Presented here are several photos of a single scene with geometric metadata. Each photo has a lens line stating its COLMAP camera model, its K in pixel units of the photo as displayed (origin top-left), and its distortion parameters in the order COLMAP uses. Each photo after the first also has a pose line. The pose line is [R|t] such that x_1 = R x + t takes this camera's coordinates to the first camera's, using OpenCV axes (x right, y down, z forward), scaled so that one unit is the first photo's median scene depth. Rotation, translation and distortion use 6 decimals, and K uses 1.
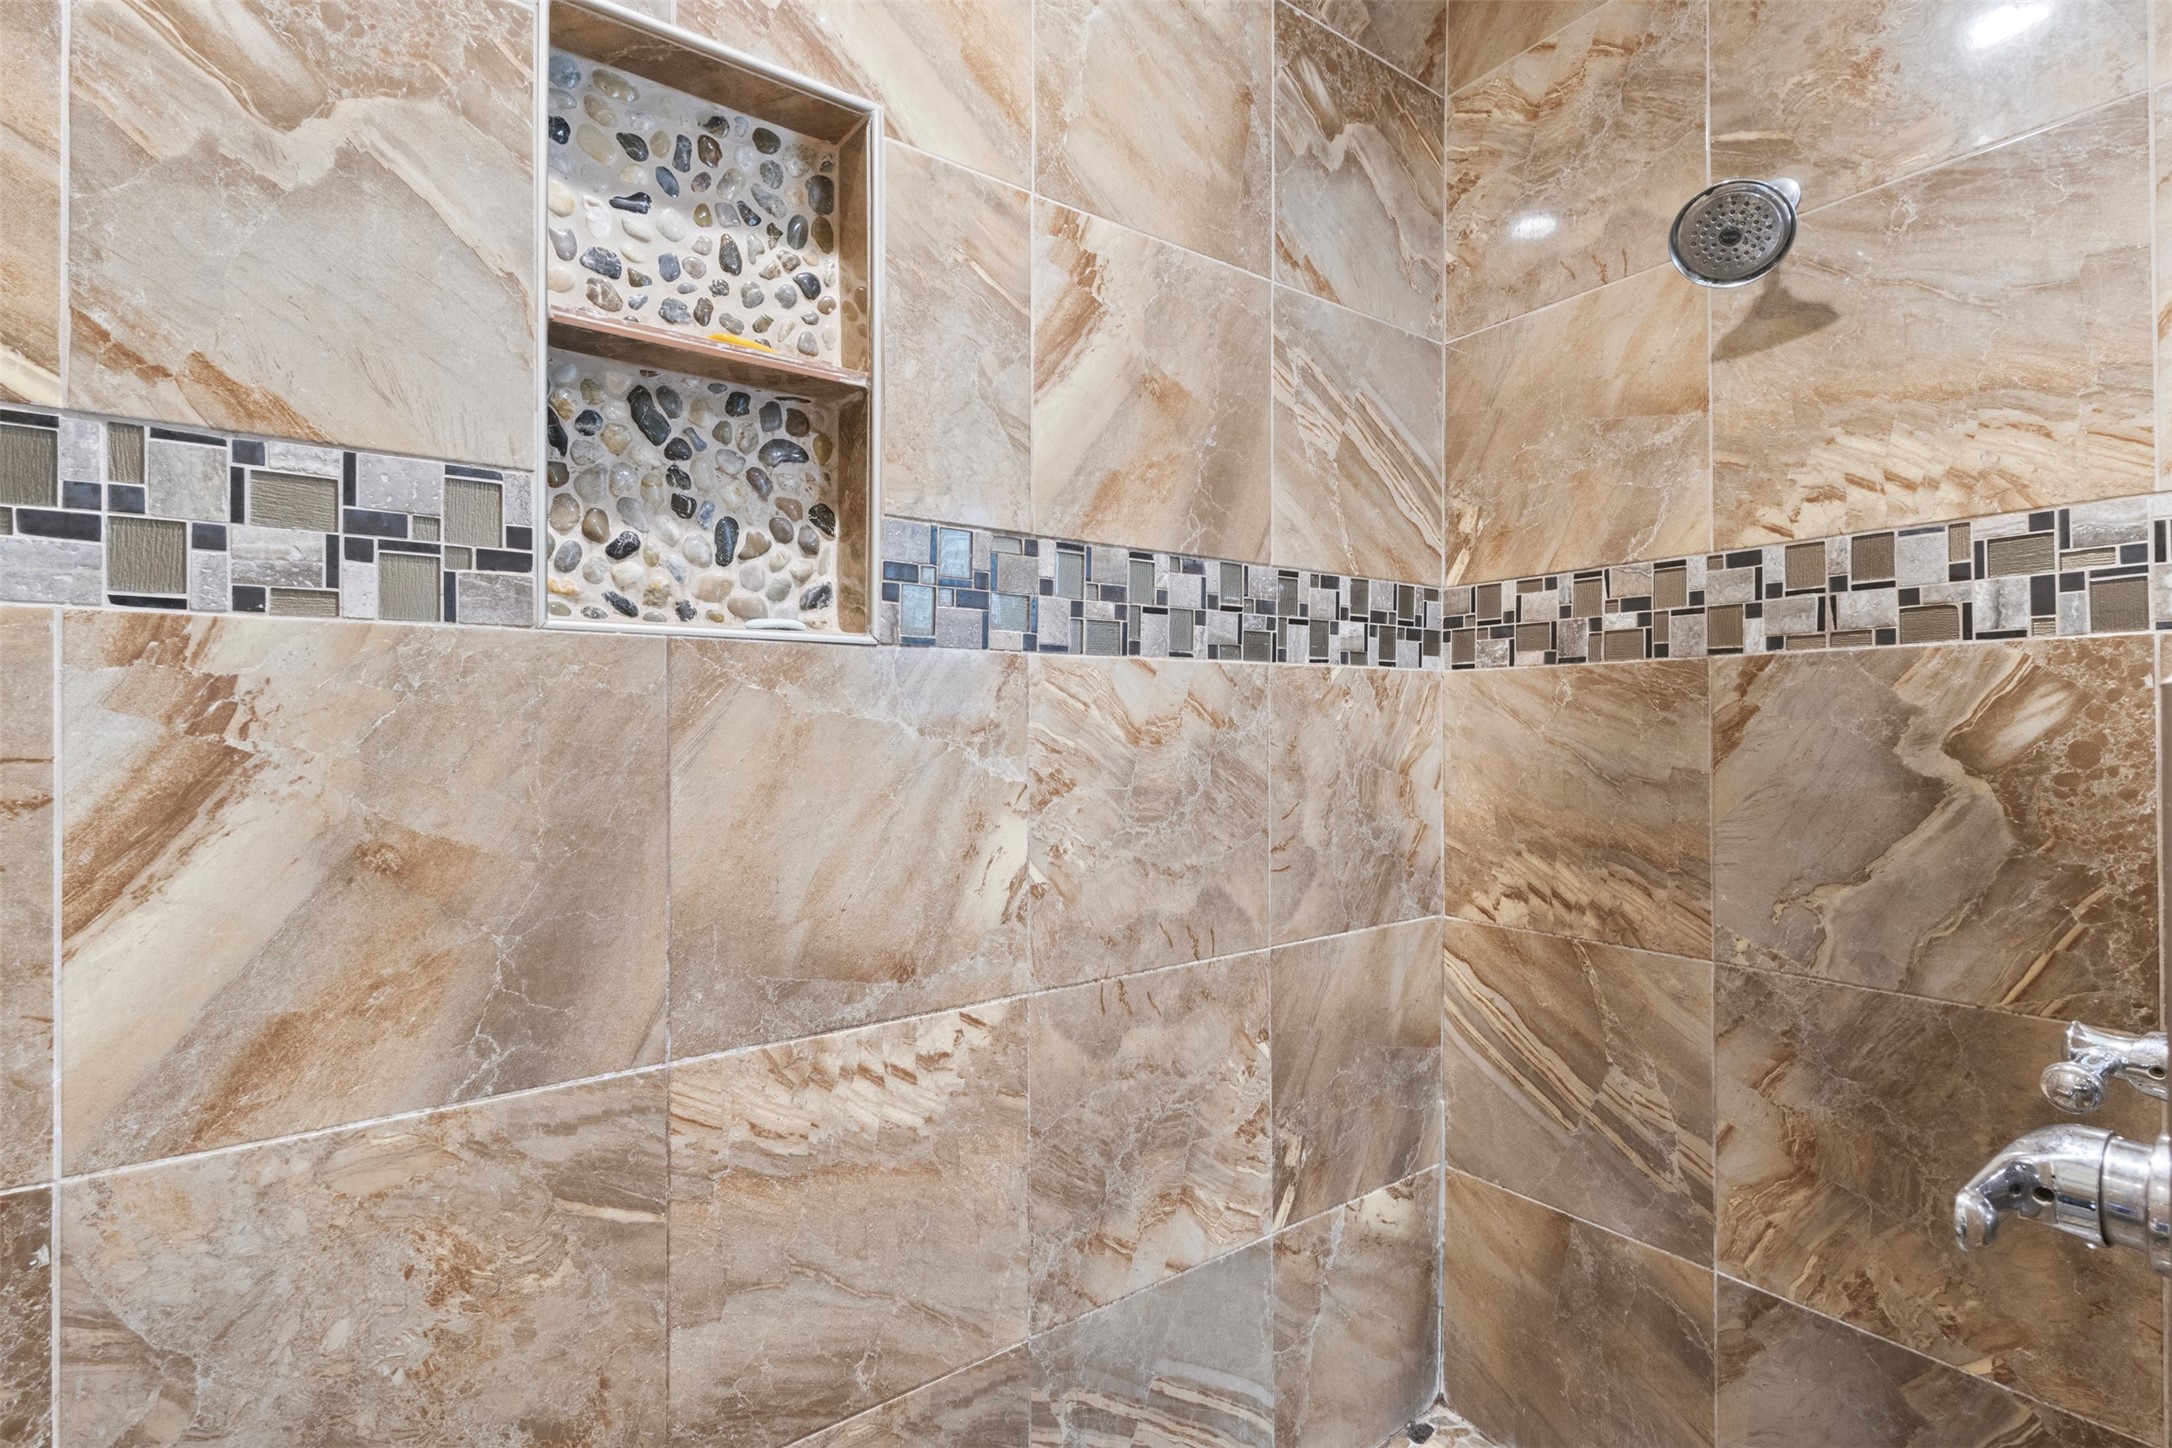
lens RADIAL K [[1003.8, 0, 1090.9], [0, 1003.8, 718.8], [0, 0, 1]] dist [0.003574, -0.000150]
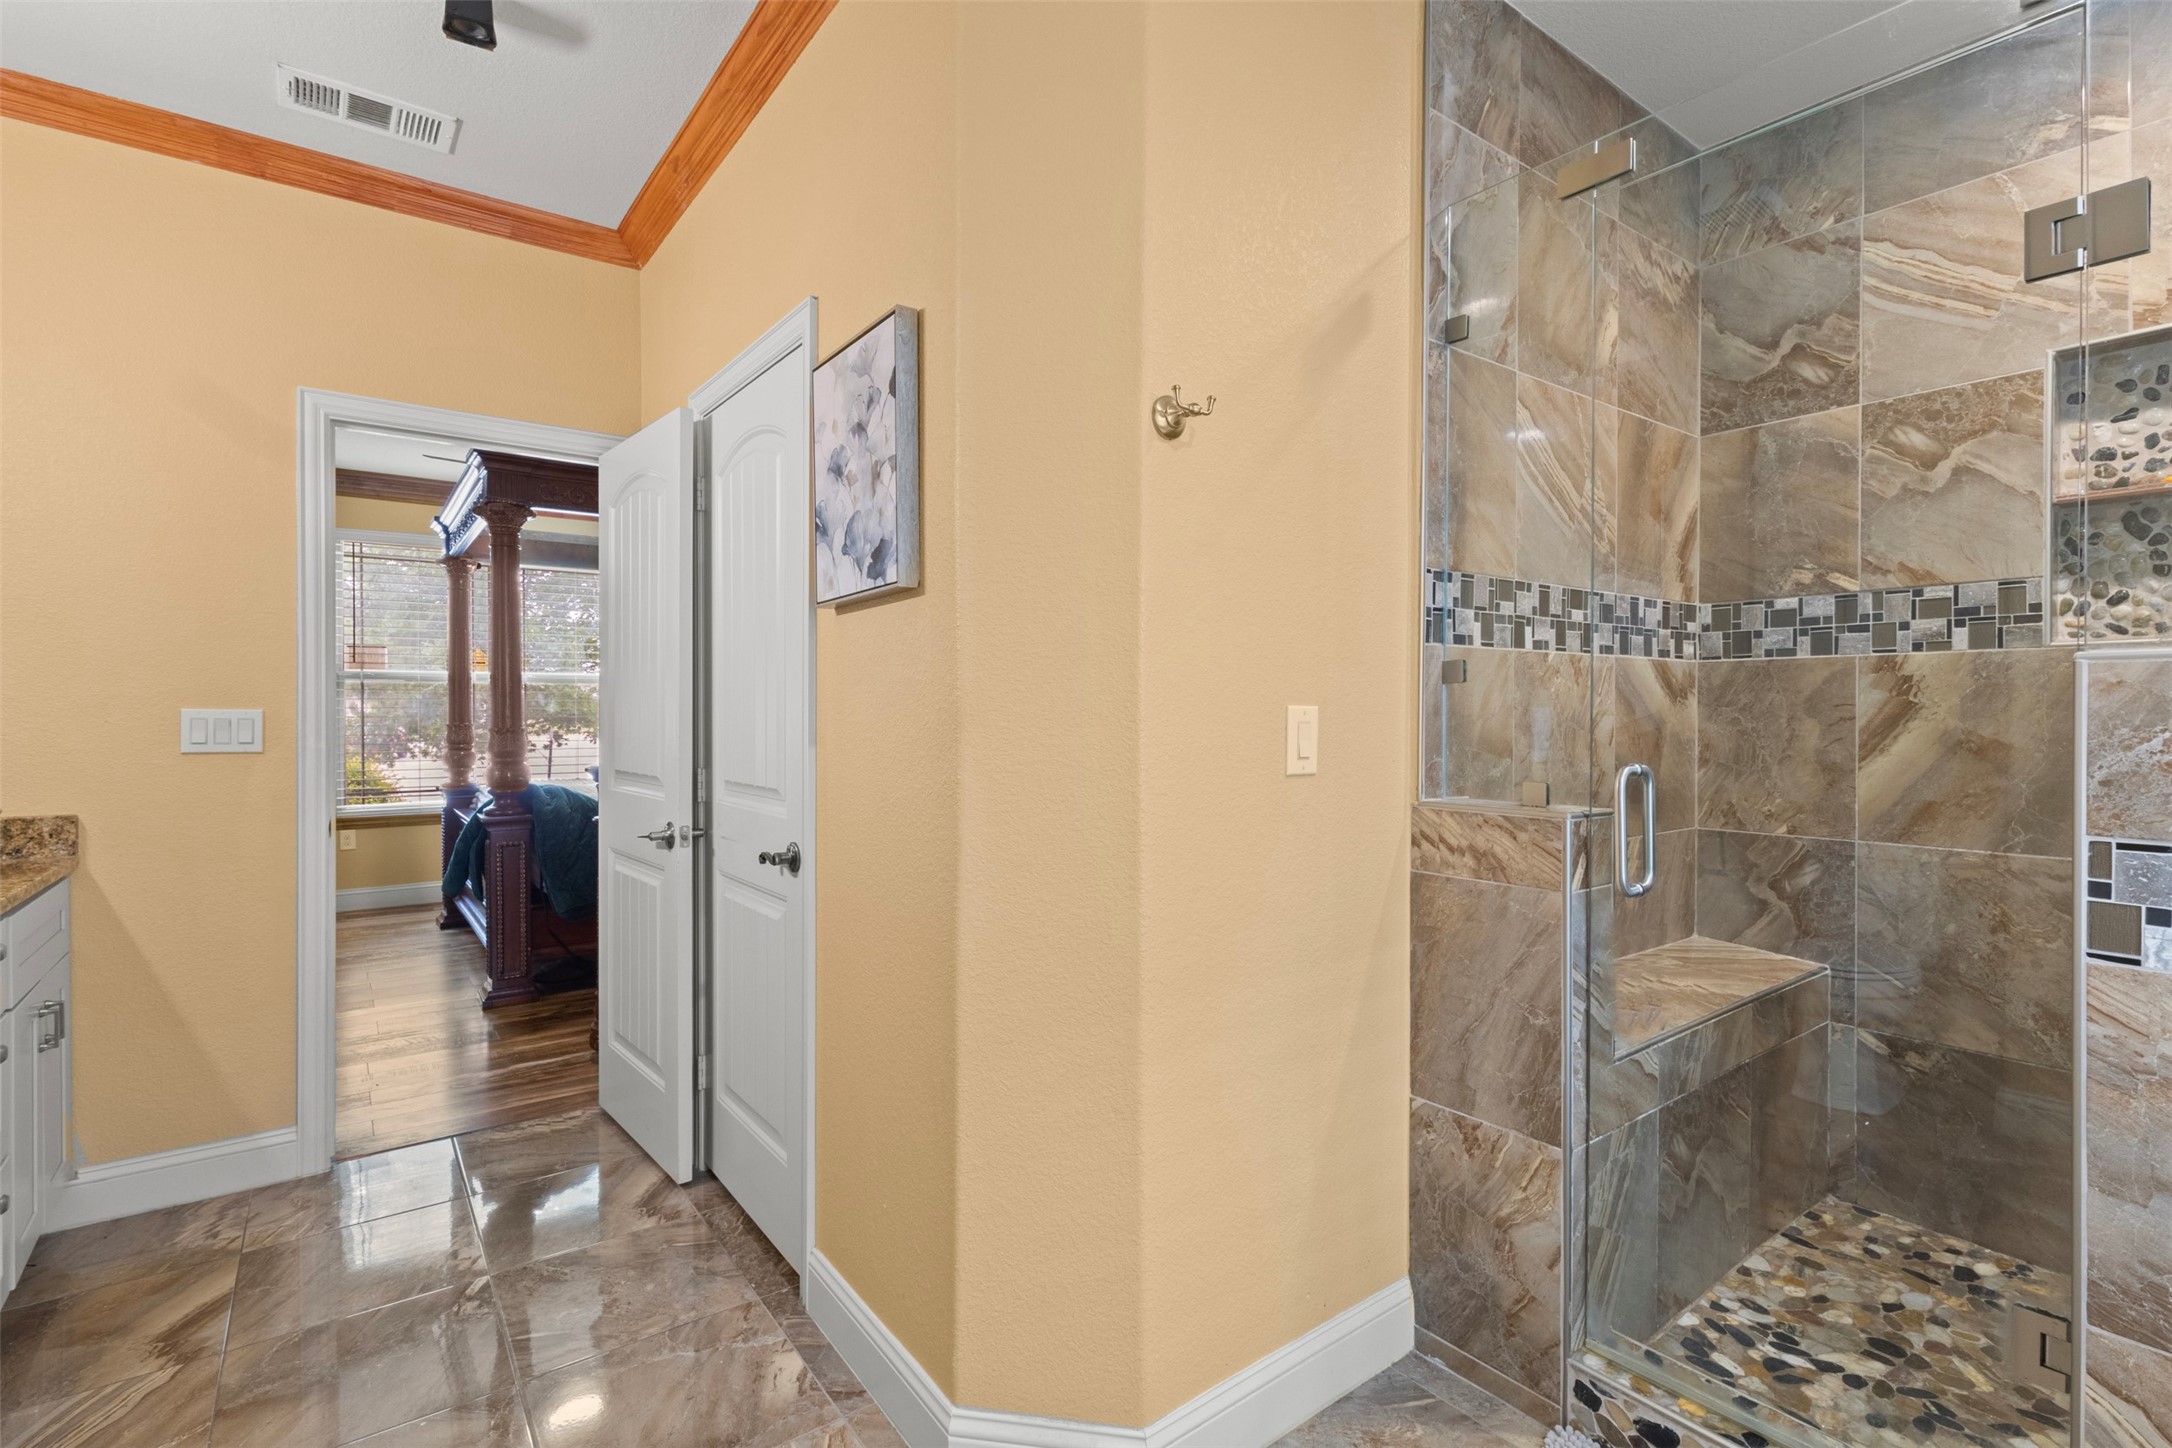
lens RADIAL K [[1003.8, 0, 1090.8], [0, 1003.8, 718.2], [0, 0, 1]] dist [0.003574, -0.000150]
pose [[0.033825, 0.003066, -0.999423, 1.735082], [-0.000735, 0.999995, 0.003043, 0.065544], [0.999427, 0.000632, 0.033828, -1.275736]]
